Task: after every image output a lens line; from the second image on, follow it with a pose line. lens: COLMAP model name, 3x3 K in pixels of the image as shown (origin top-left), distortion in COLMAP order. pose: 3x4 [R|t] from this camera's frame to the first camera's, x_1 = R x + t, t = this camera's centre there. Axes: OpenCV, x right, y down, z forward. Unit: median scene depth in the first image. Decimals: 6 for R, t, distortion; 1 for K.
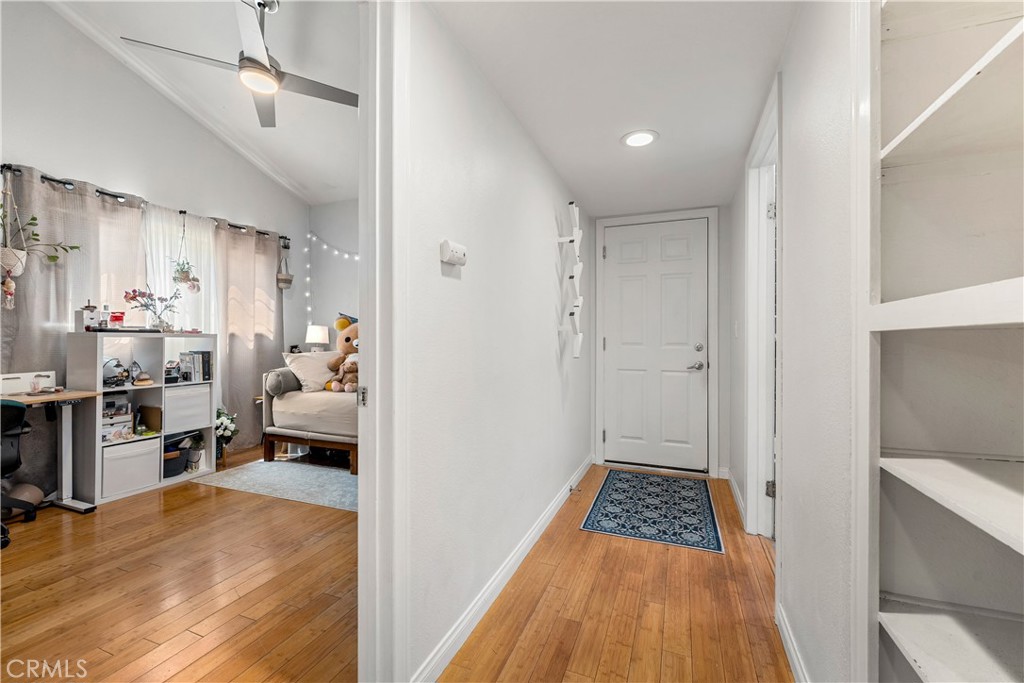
lens RADIAL K [[431.9, 0, 514.0], [0, 431.9, 333.8], [0, 0, 1]] dist [-0.001063, -0.000066]
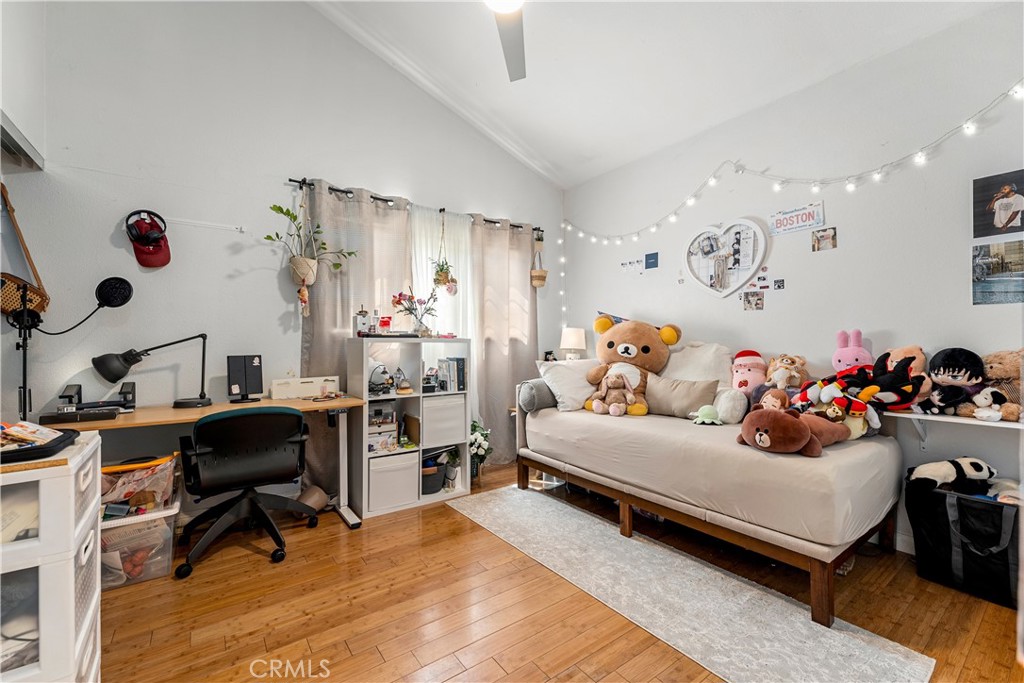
lens RADIAL K [[434.1, 0, 504.6], [0, 434.1, 349.9], [0, 0, 1]] dist [-0.001171, -0.000200]
pose [[0.841036, 0.006651, -0.540938, -0.156131], [0.008223, 0.999652, 0.025076, 0.001677], [0.540917, -0.025538, 0.840688, 0.306029]]
